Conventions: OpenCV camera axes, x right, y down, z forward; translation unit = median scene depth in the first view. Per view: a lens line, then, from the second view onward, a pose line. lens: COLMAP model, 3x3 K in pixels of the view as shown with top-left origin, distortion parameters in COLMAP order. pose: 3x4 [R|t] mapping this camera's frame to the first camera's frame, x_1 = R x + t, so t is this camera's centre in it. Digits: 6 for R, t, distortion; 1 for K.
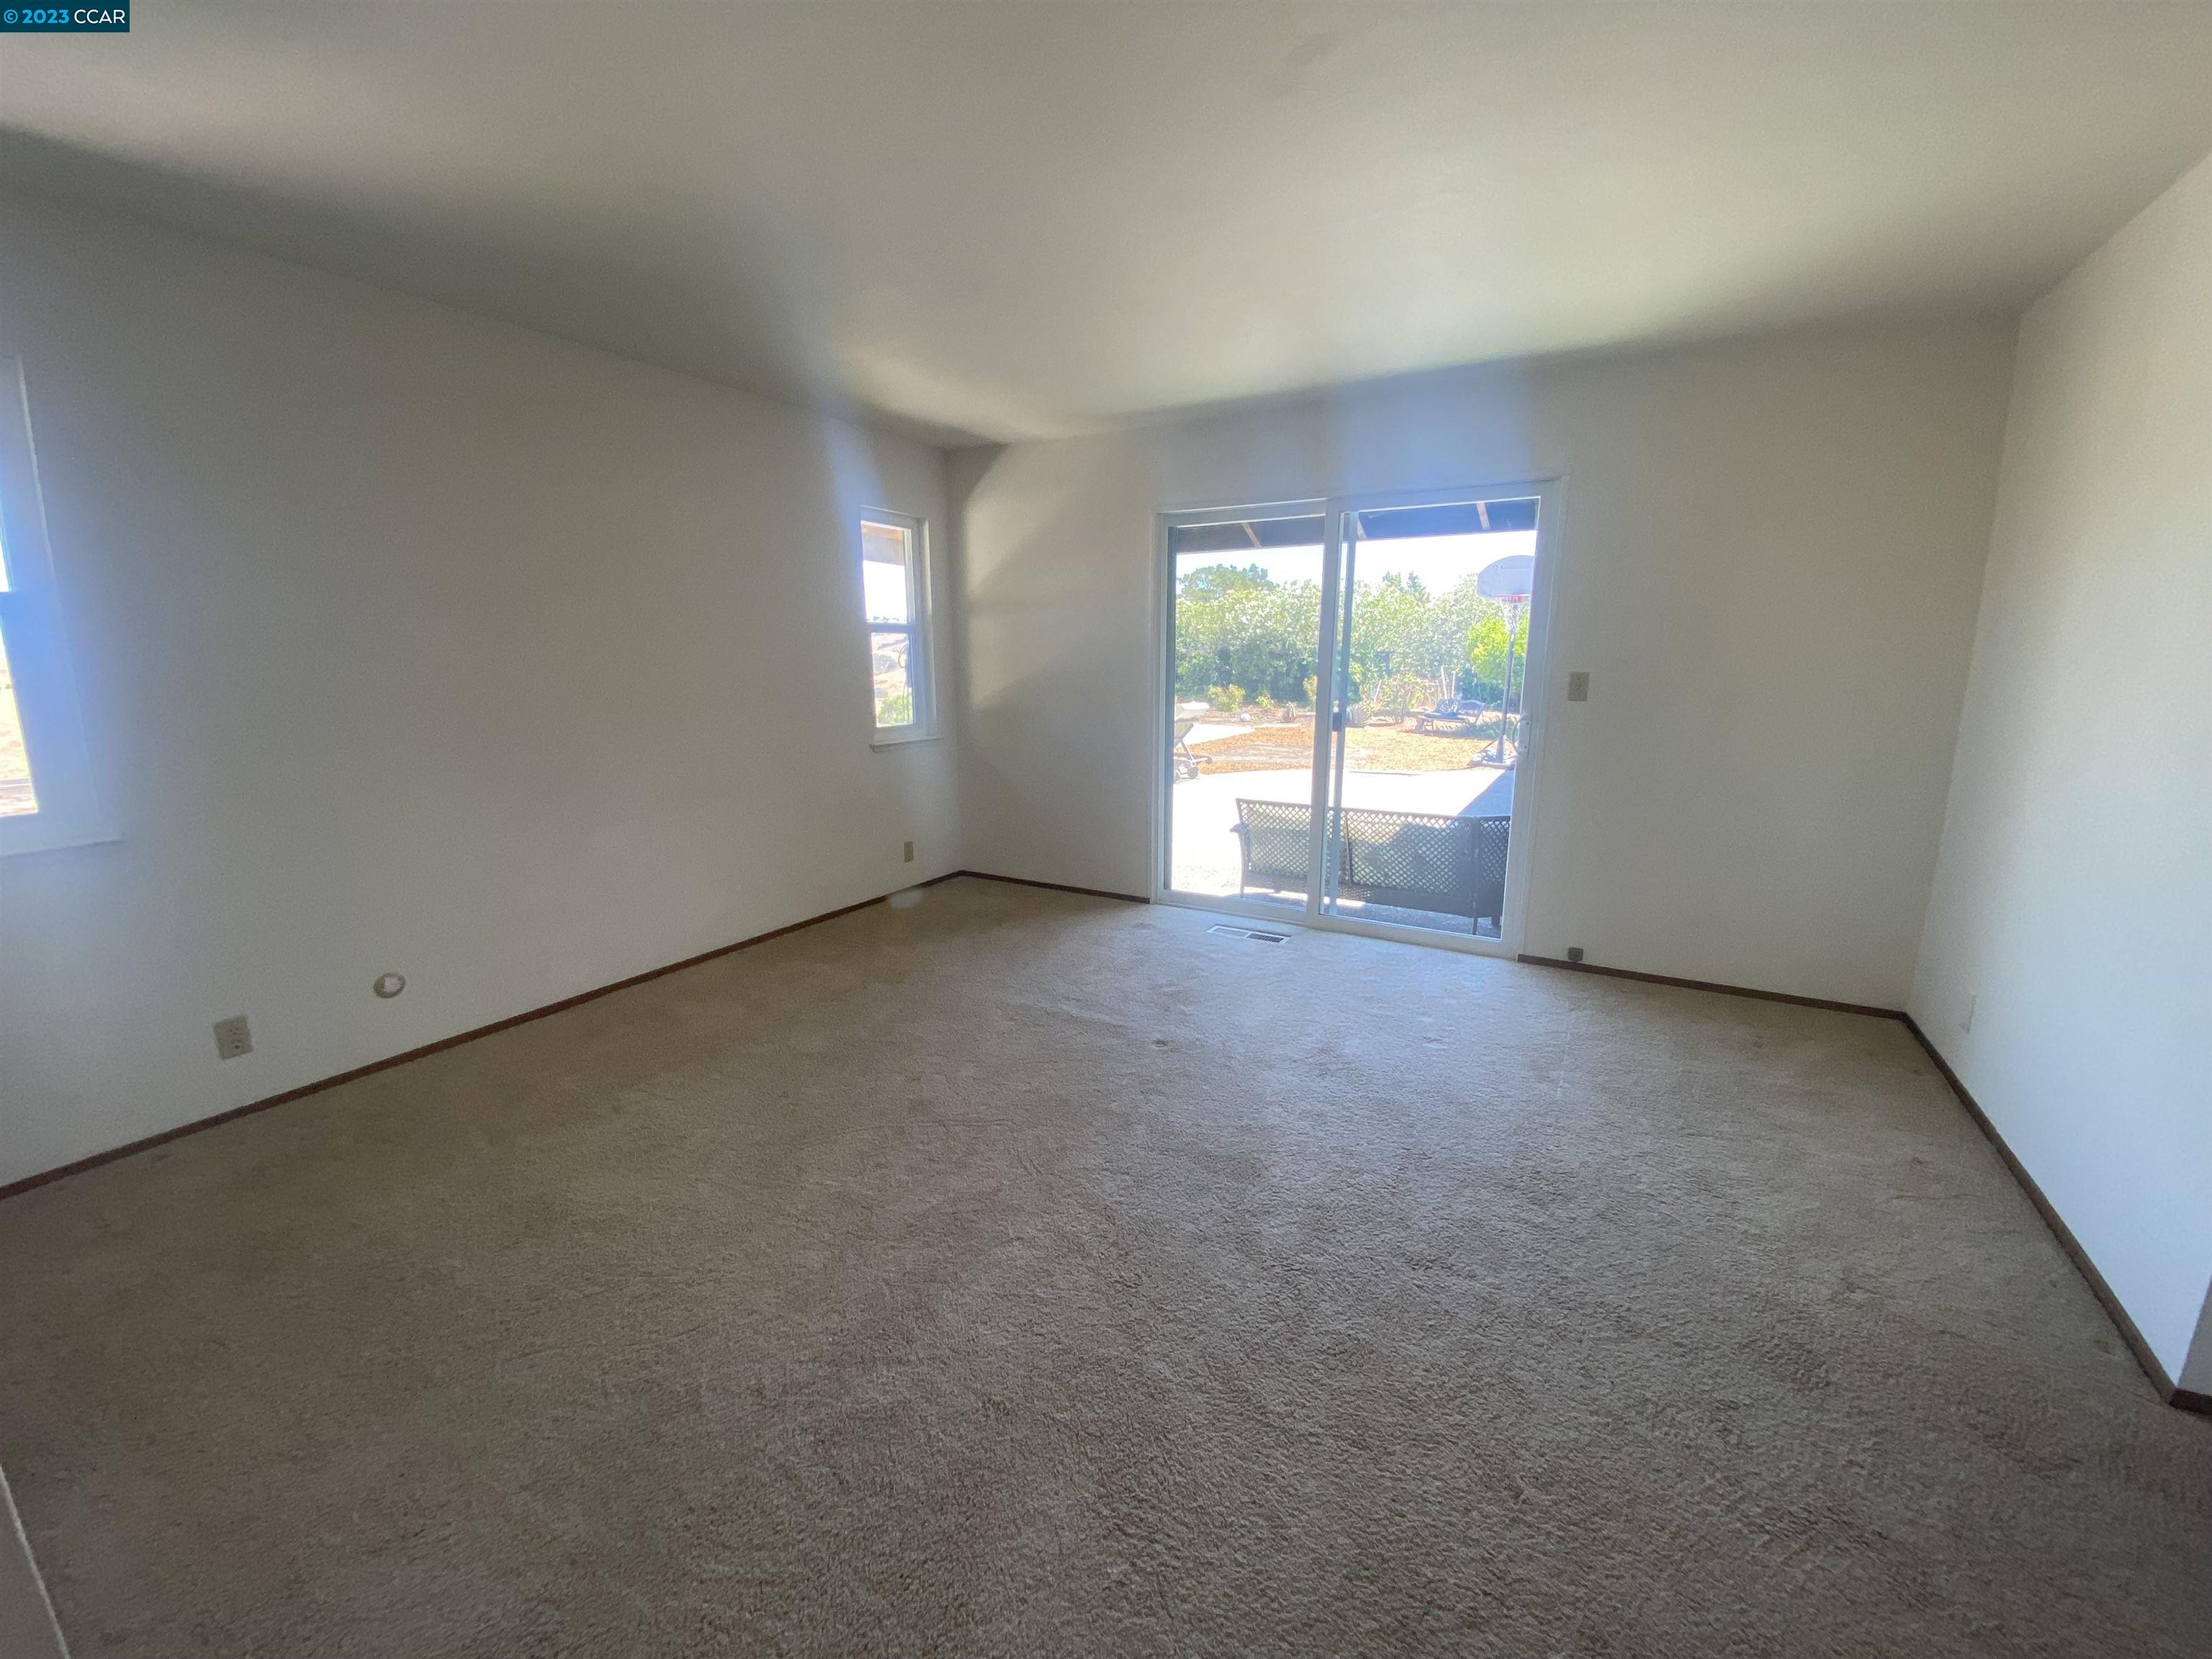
lens RADIAL K [[894.8, 0, 1106.5], [0, 894.8, 848.3], [0, 0, 1]] dist [0.012784, -0.014875]
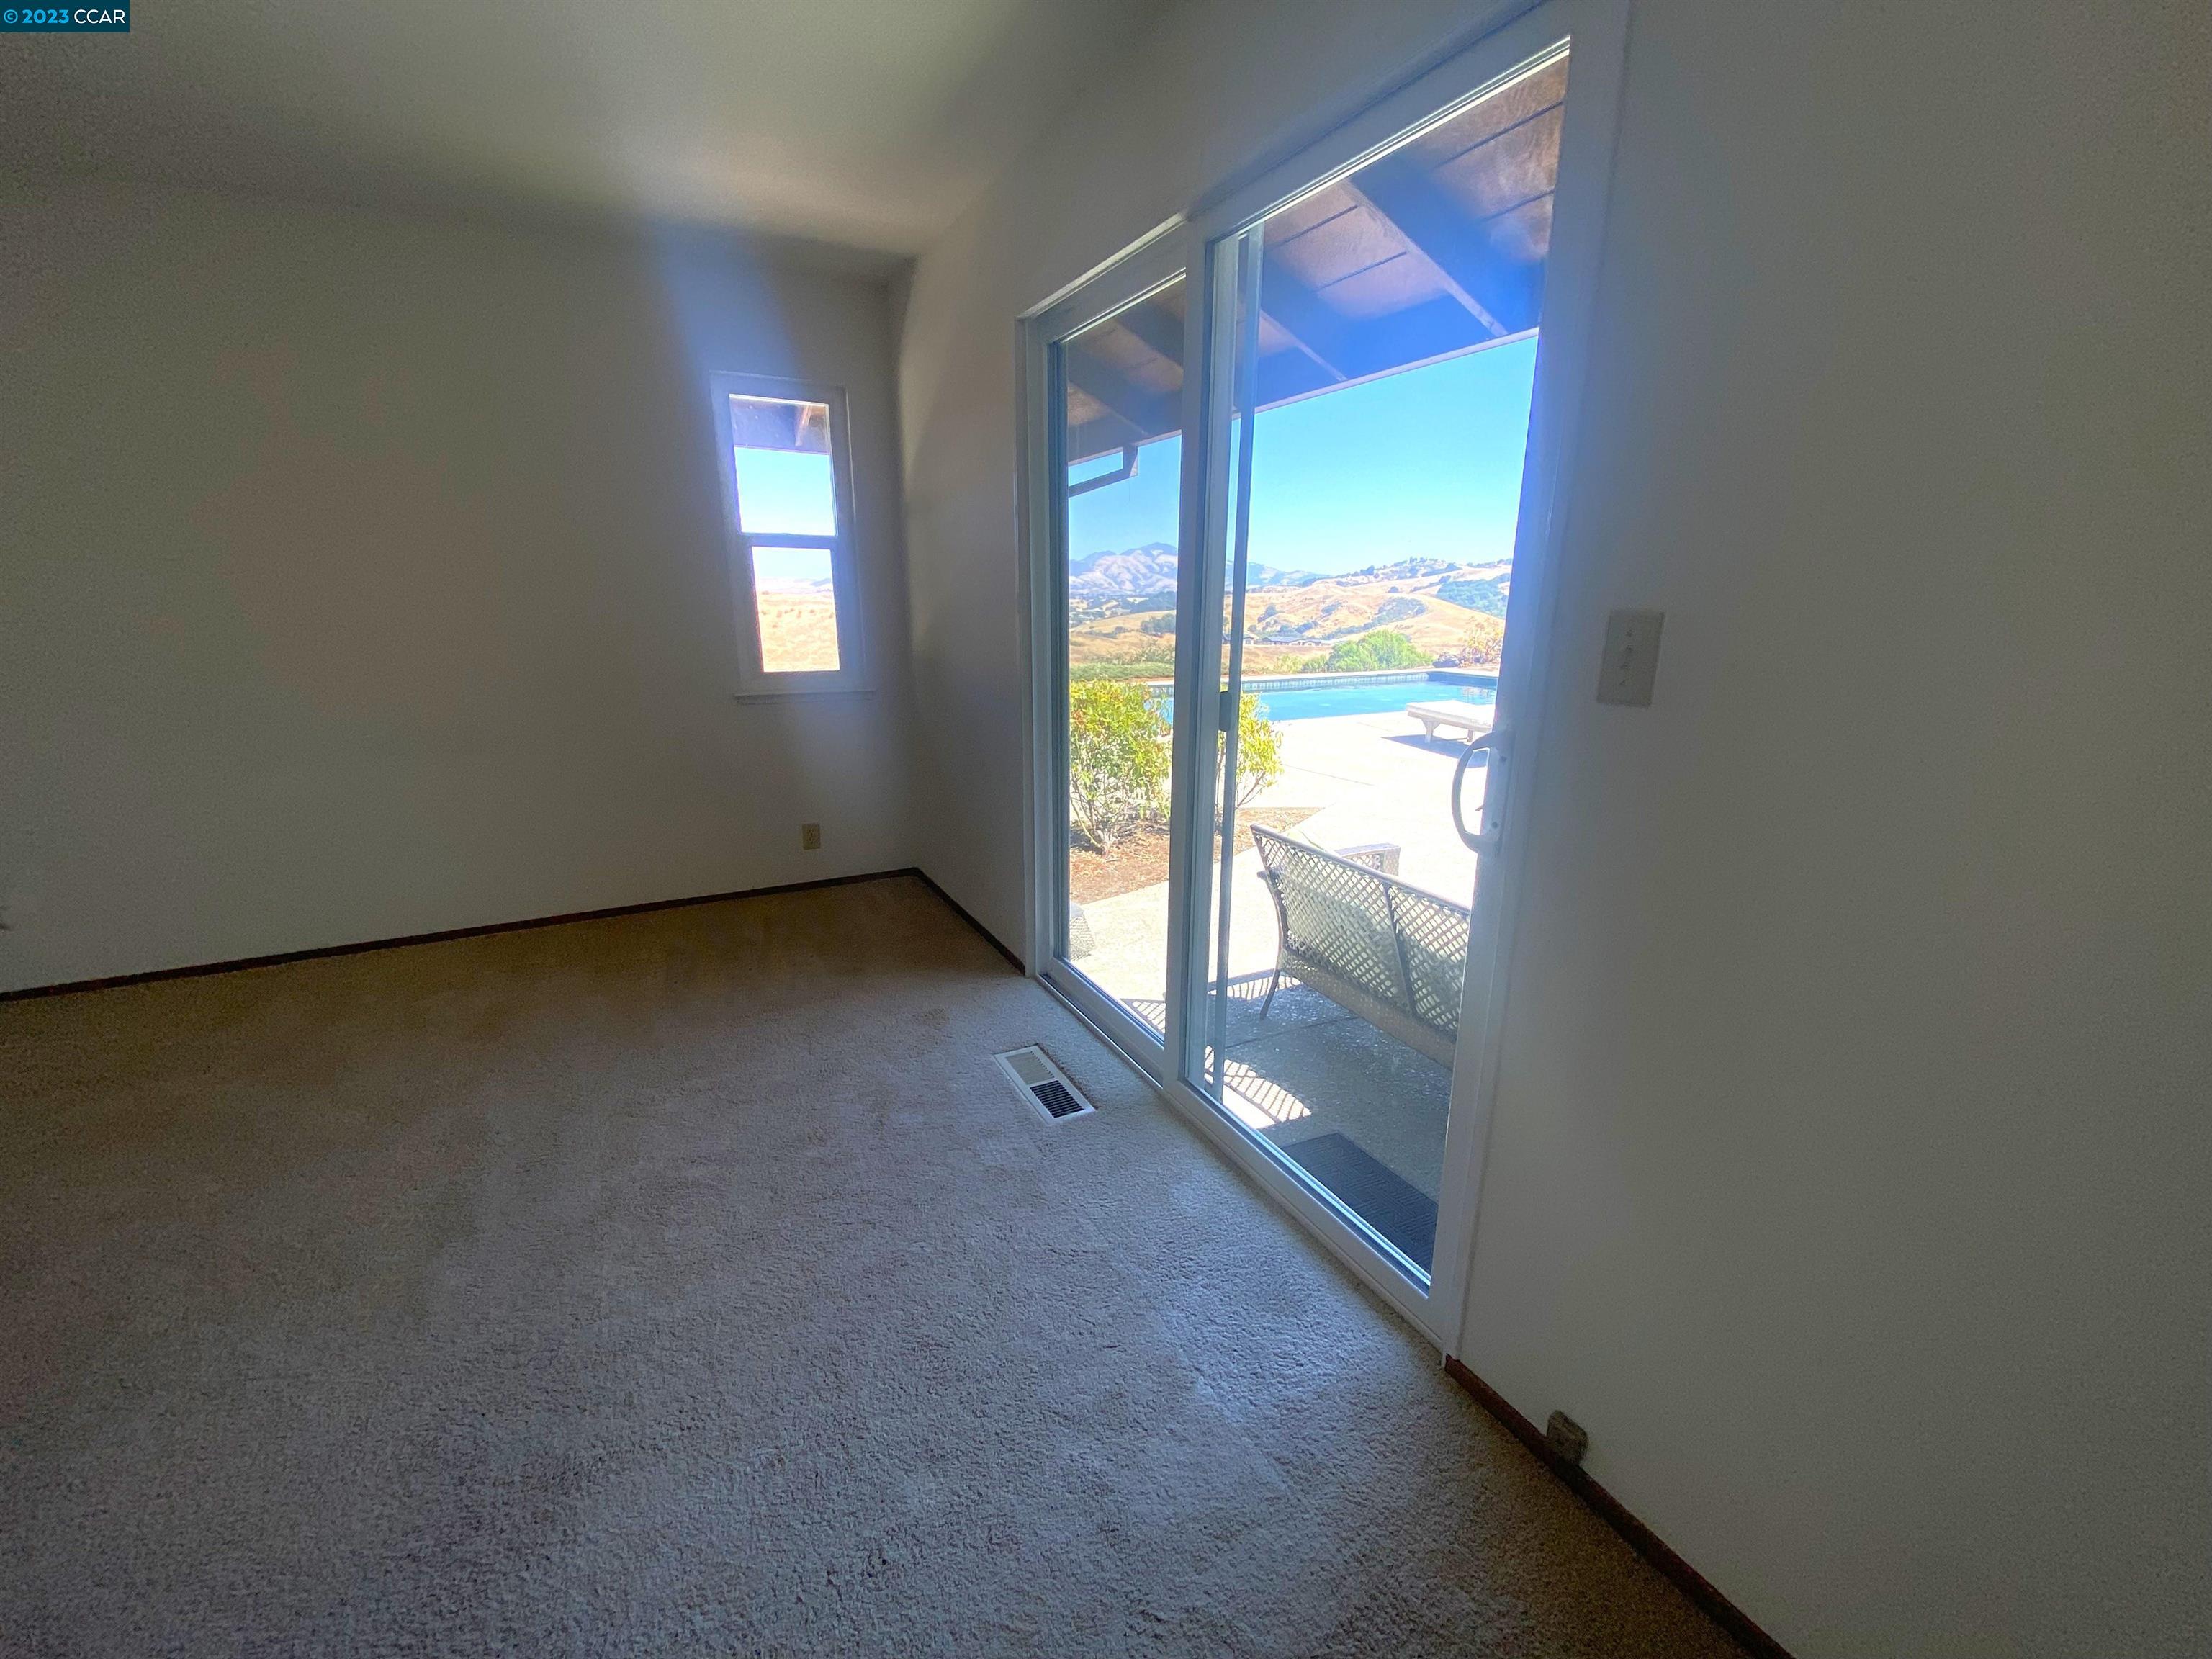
lens RADIAL K [[894.8, 0, 1118.7], [0, 894.8, 841.7], [0, 0, 1]] dist [0.012784, -0.014875]
pose [[0.851762, 0.146412, -0.503056, 0.416302], [-0.119955, 0.989152, 0.084783, -0.095246], [0.510013, -0.011870, 0.860085, 0.498457]]
